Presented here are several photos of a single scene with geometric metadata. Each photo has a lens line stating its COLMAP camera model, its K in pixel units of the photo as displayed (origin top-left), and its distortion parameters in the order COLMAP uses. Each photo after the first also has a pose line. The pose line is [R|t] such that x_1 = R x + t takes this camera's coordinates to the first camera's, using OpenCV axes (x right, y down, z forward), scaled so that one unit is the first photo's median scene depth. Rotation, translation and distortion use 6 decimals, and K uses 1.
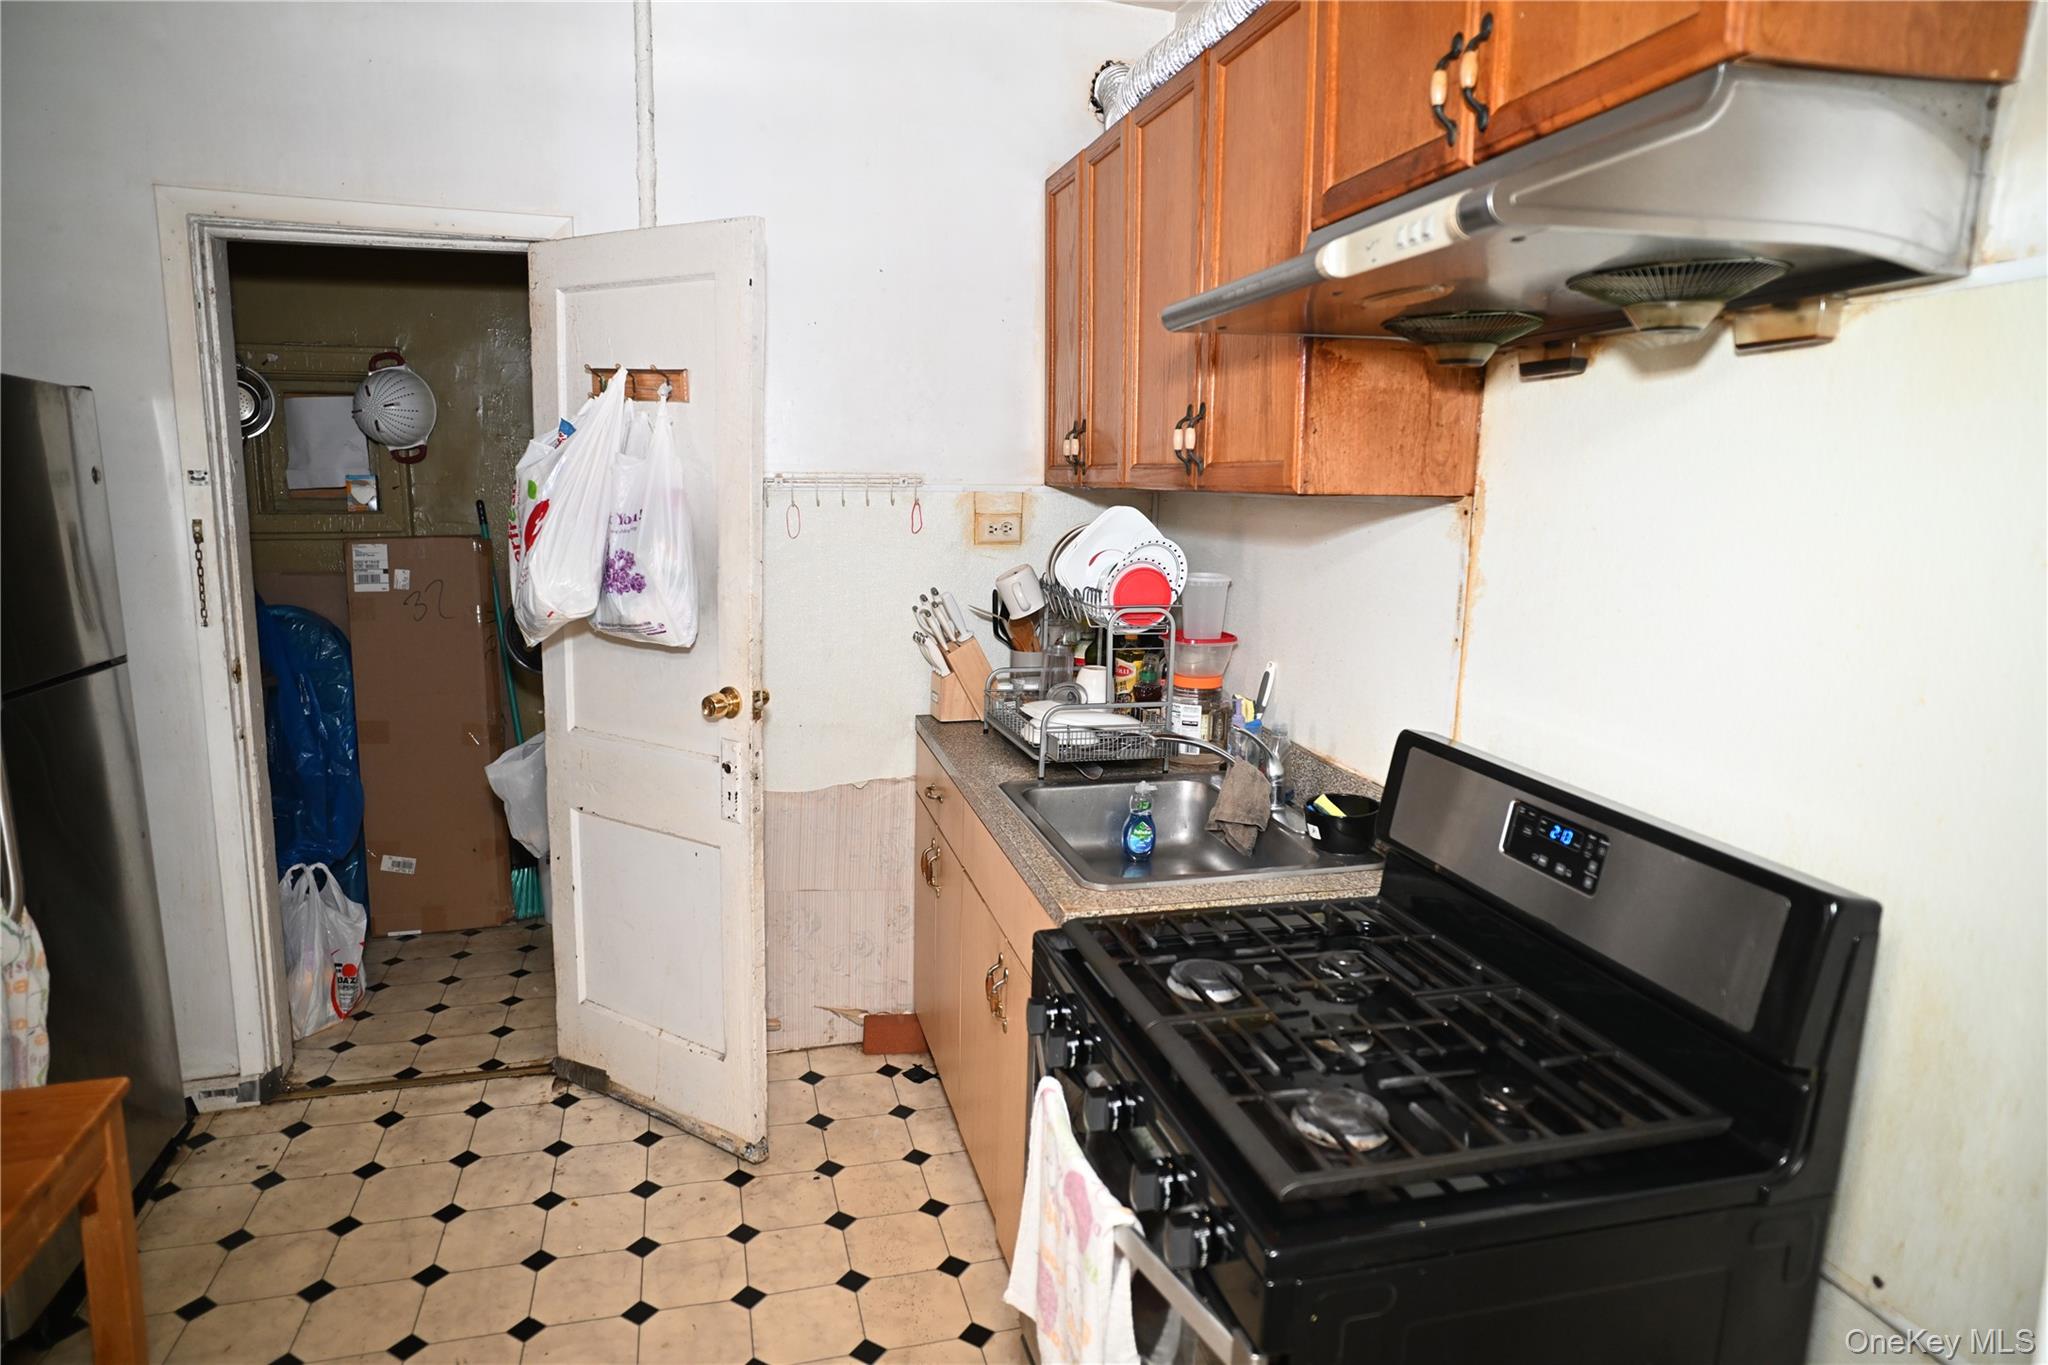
lens RADIAL K [[1214.2, 0, 1027.7], [0, 1214.2, 688.1], [0, 0, 1]] dist [-0.064347, 0.050313]
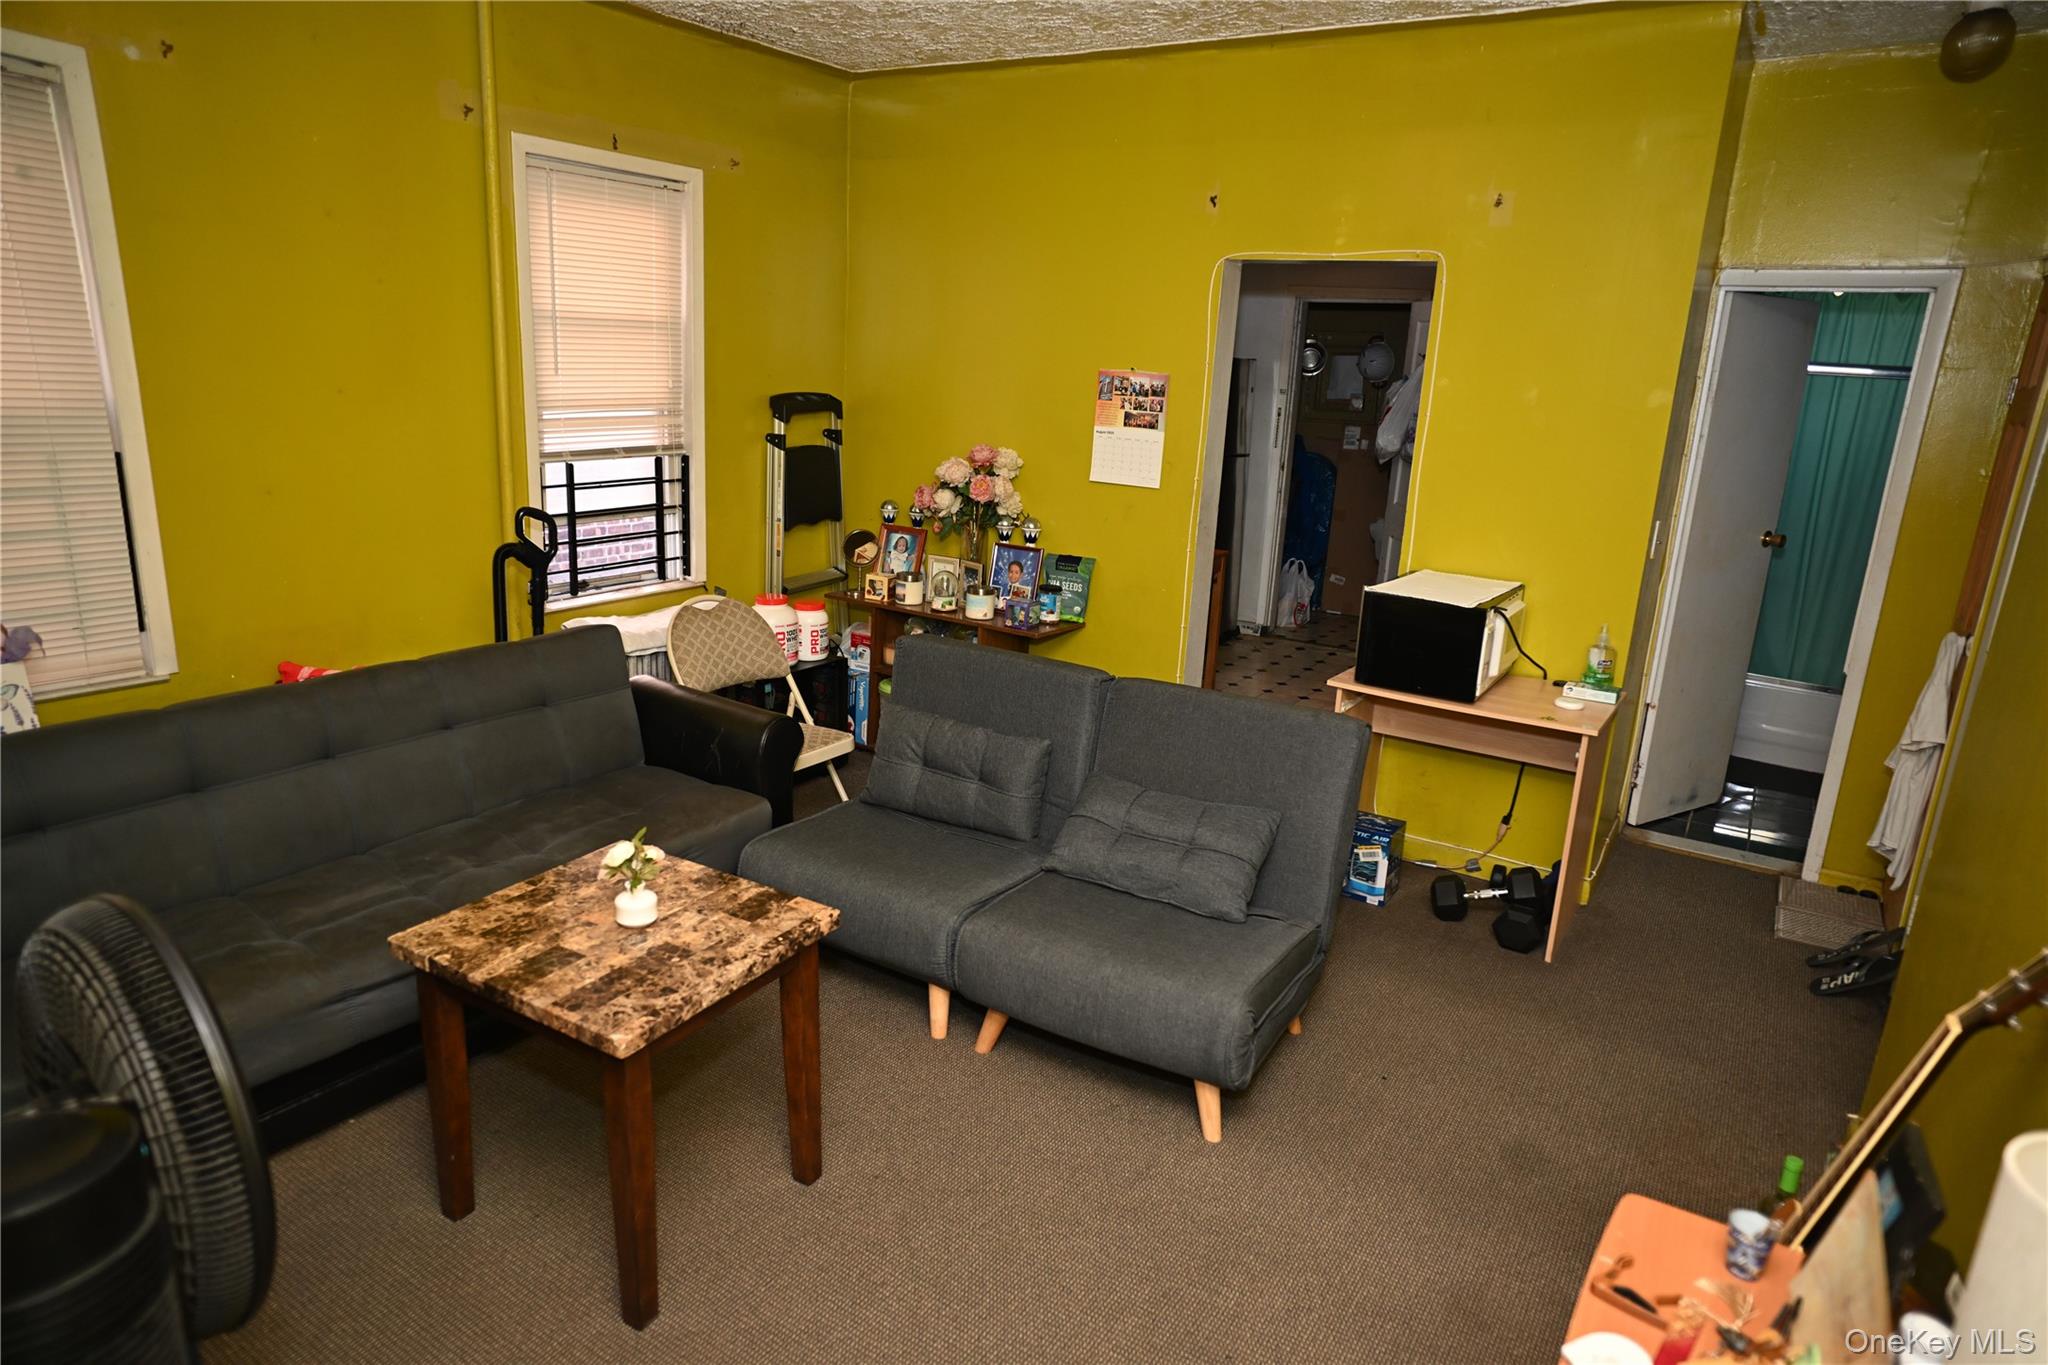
lens RADIAL K [[1214.2, 0, 1024.0], [0, 1214.2, 688.5], [0, 0, 1]] dist [-0.064347, 0.050313]
pose [[0.659940, 0.205408, -0.722694, 0.794253], [-0.159103, 0.978294, 0.132769, 0.161021], [0.734279, 0.027363, 0.678296, -0.976300]]
